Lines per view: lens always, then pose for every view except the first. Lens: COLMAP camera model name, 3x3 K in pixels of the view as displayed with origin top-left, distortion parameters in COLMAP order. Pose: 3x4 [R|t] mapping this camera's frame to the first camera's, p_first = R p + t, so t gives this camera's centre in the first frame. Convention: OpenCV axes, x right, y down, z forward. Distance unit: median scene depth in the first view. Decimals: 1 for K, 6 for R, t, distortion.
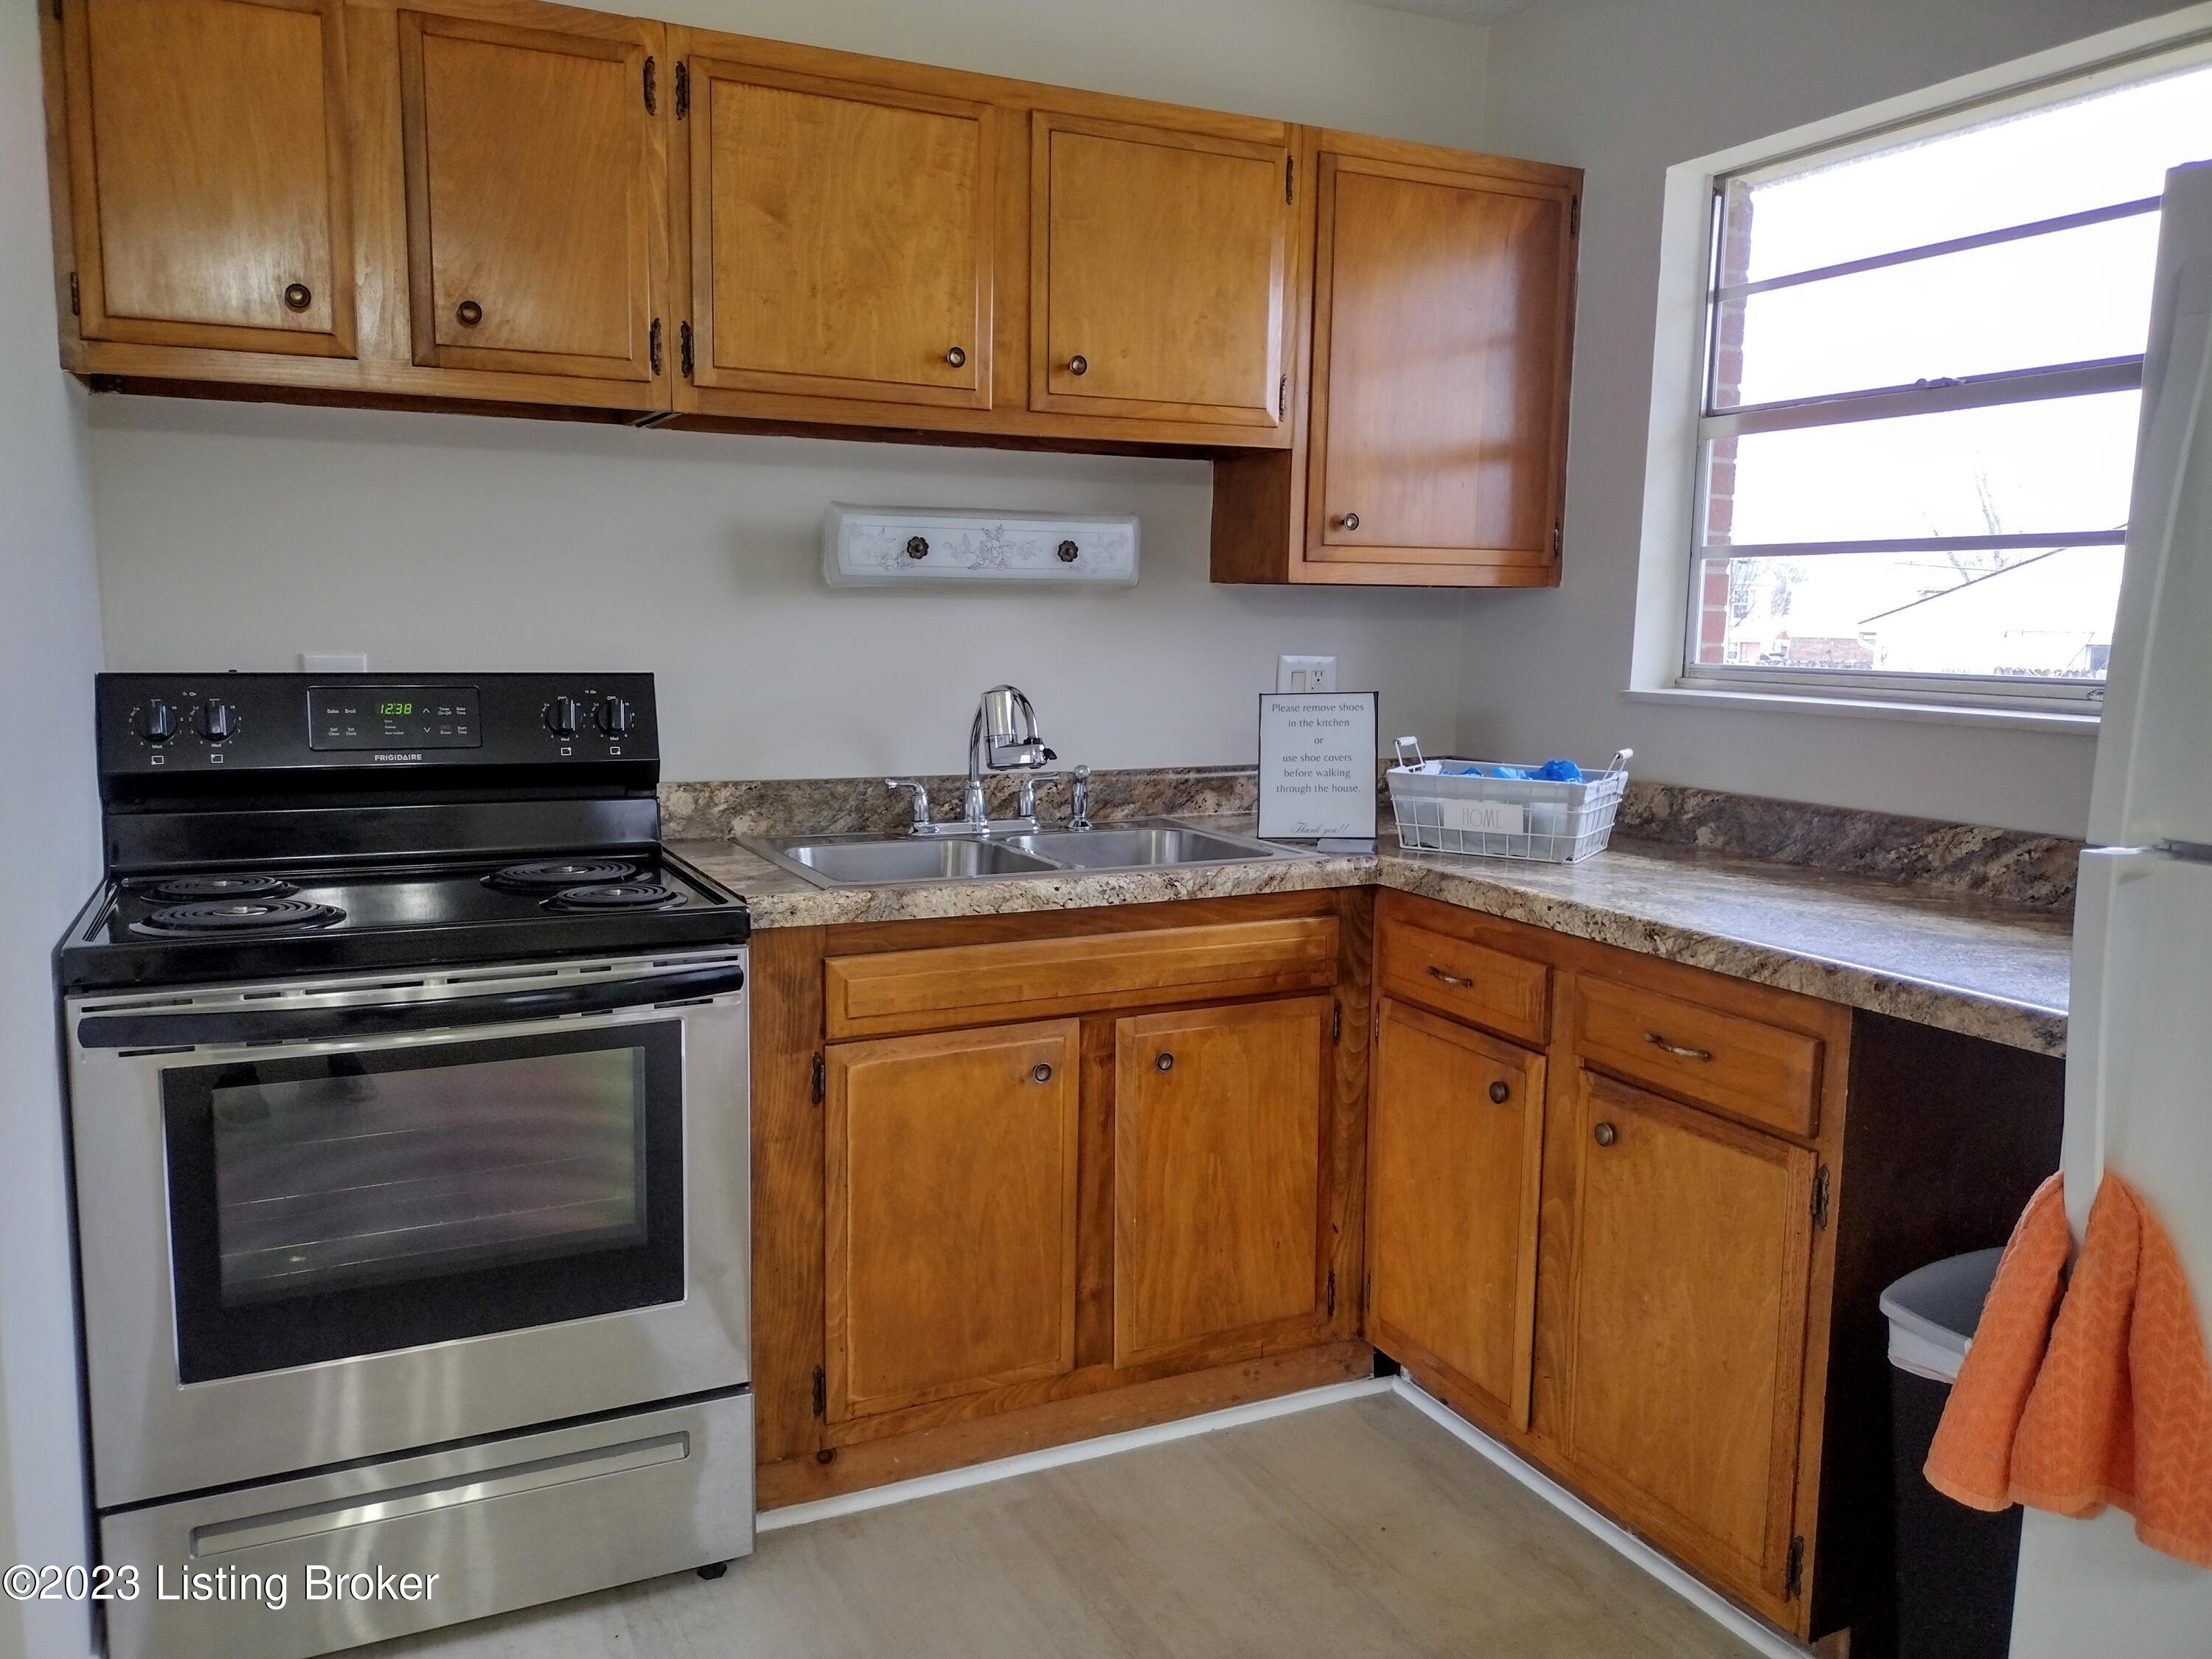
lens RADIAL K [[1670.6, 0, 1106.3], [0, 1670.6, 815.4], [0, 0, 1]] dist [0.003272, -0.000096]
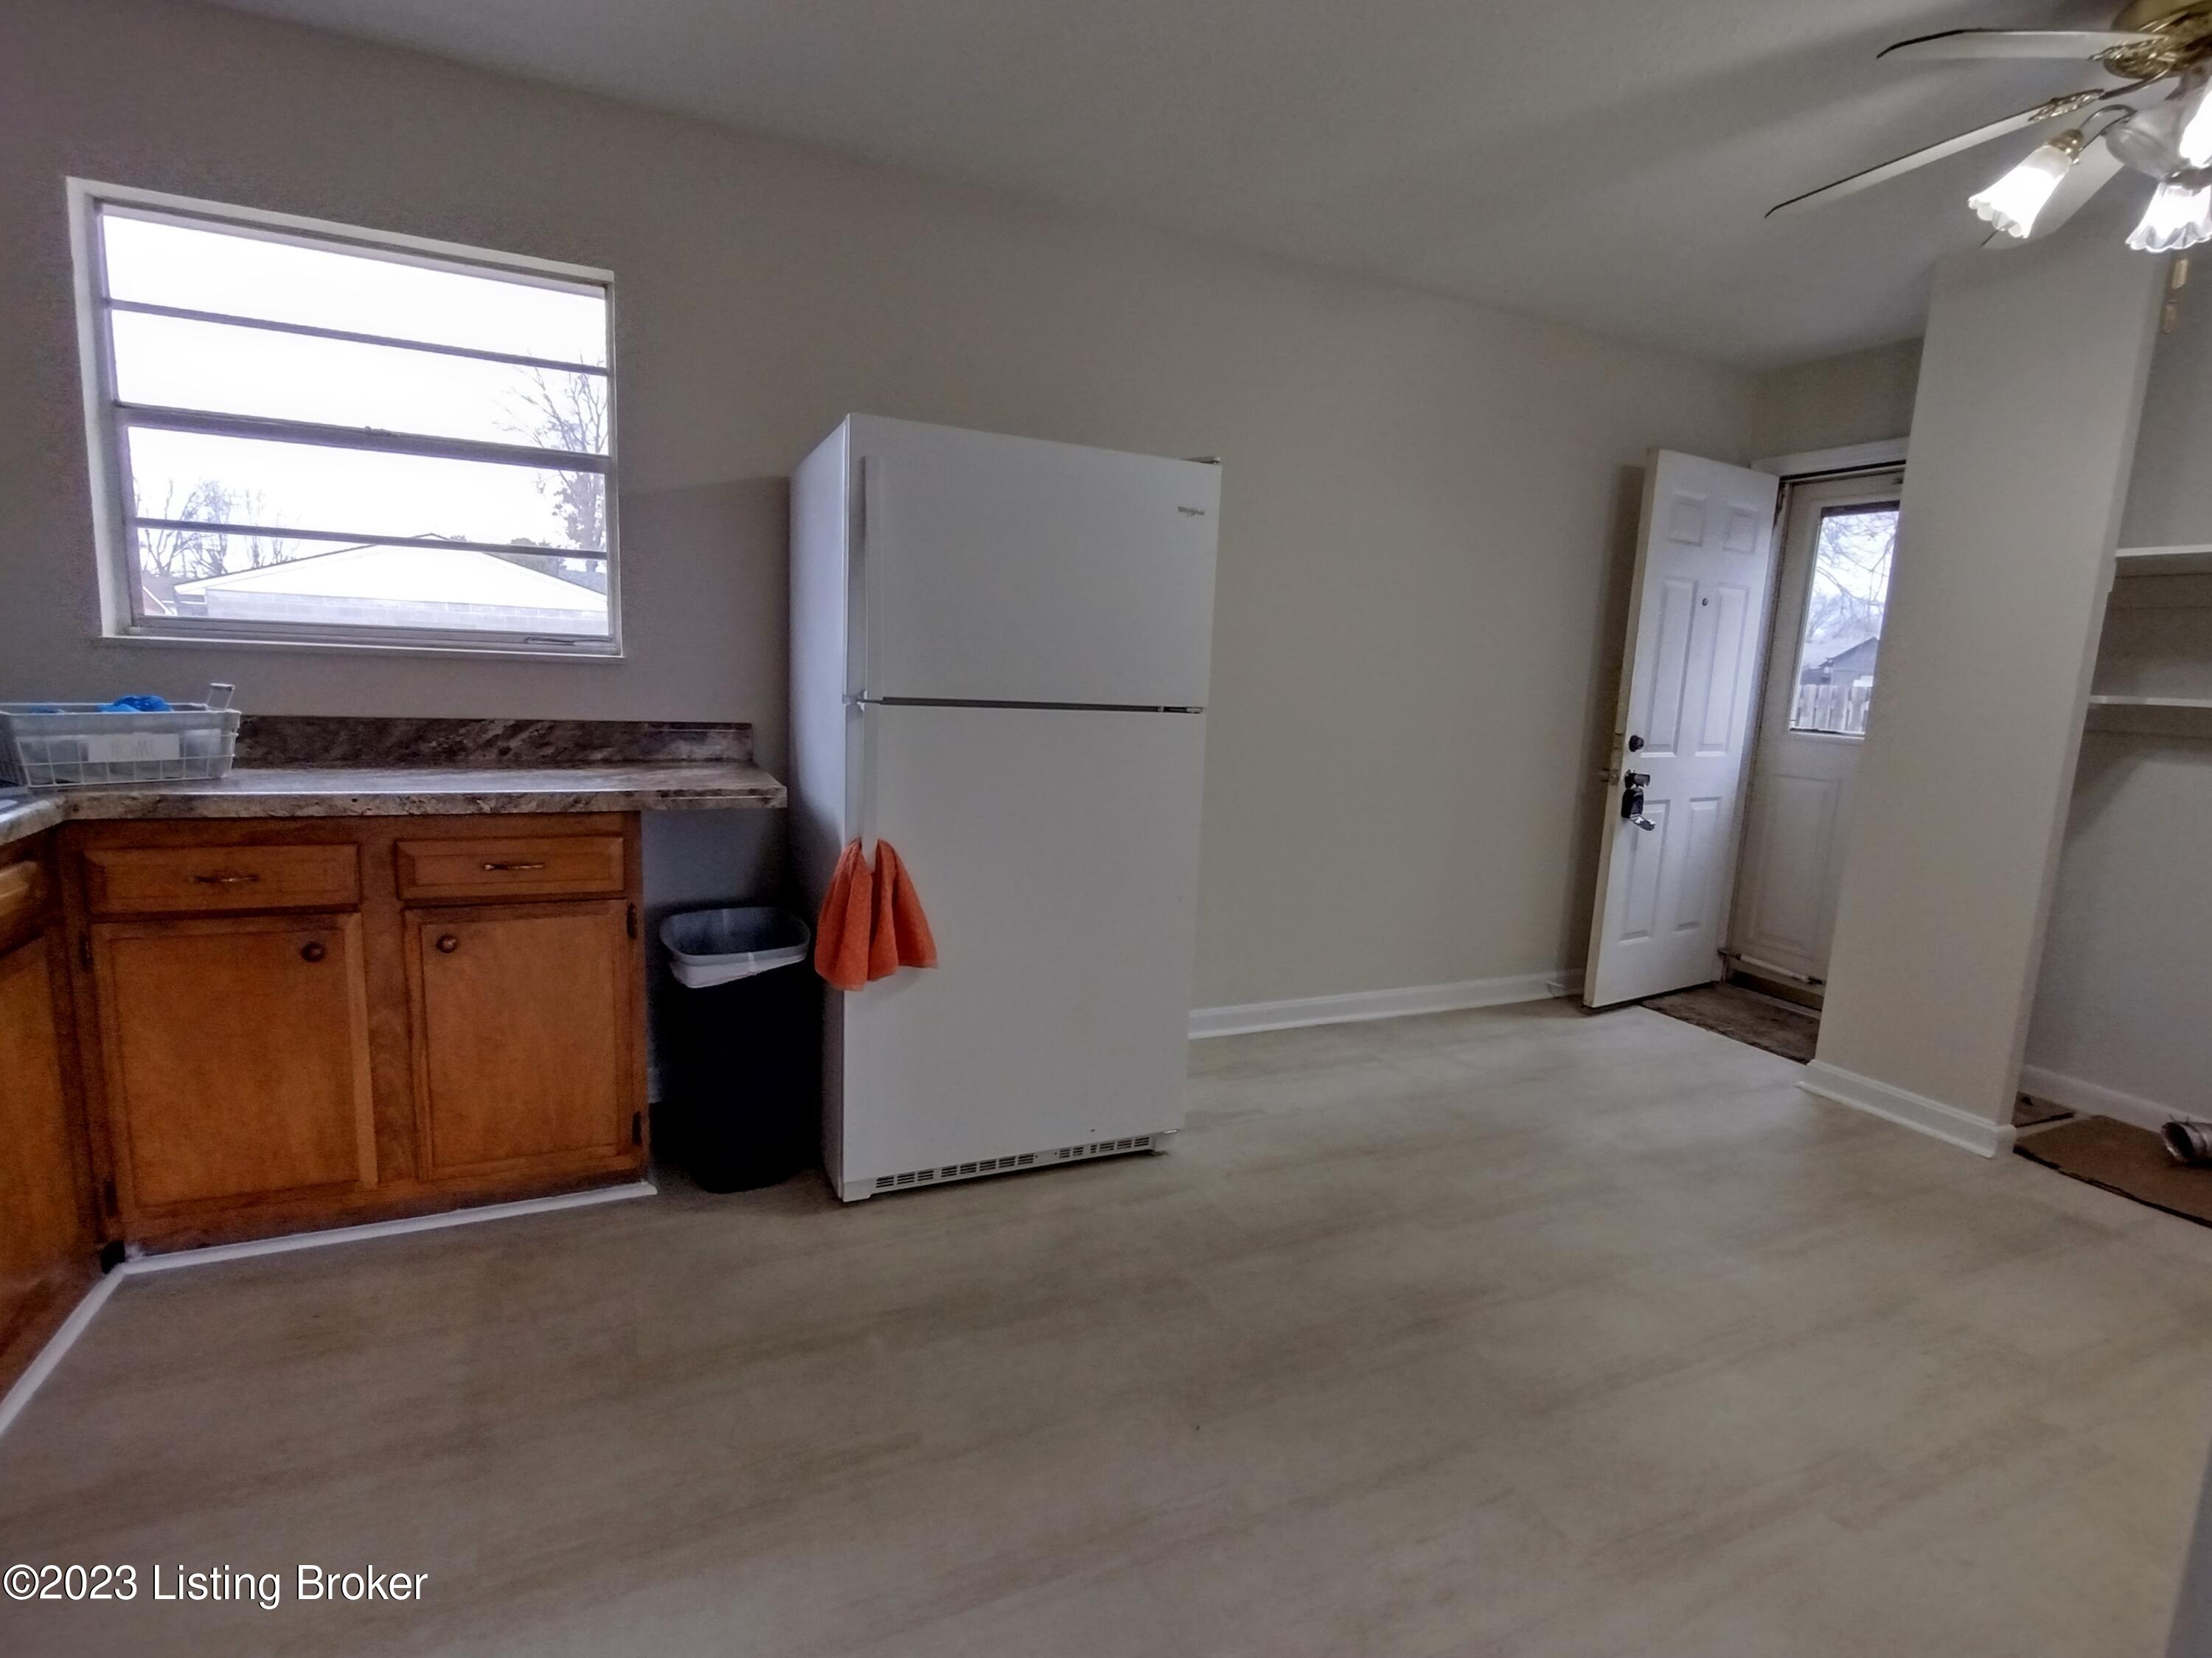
lens RADIAL K [[1042.5, 0, 1106.0], [0, 1042.5, 829.0], [0, 0, 1]] dist [0.001317, 0.000146]
pose [[0.026831, -0.172086, 0.984716, -0.514765], [0.077038, 0.982497, 0.169599, -0.015752], [-0.996667, 0.071310, 0.039619, 0.356748]]
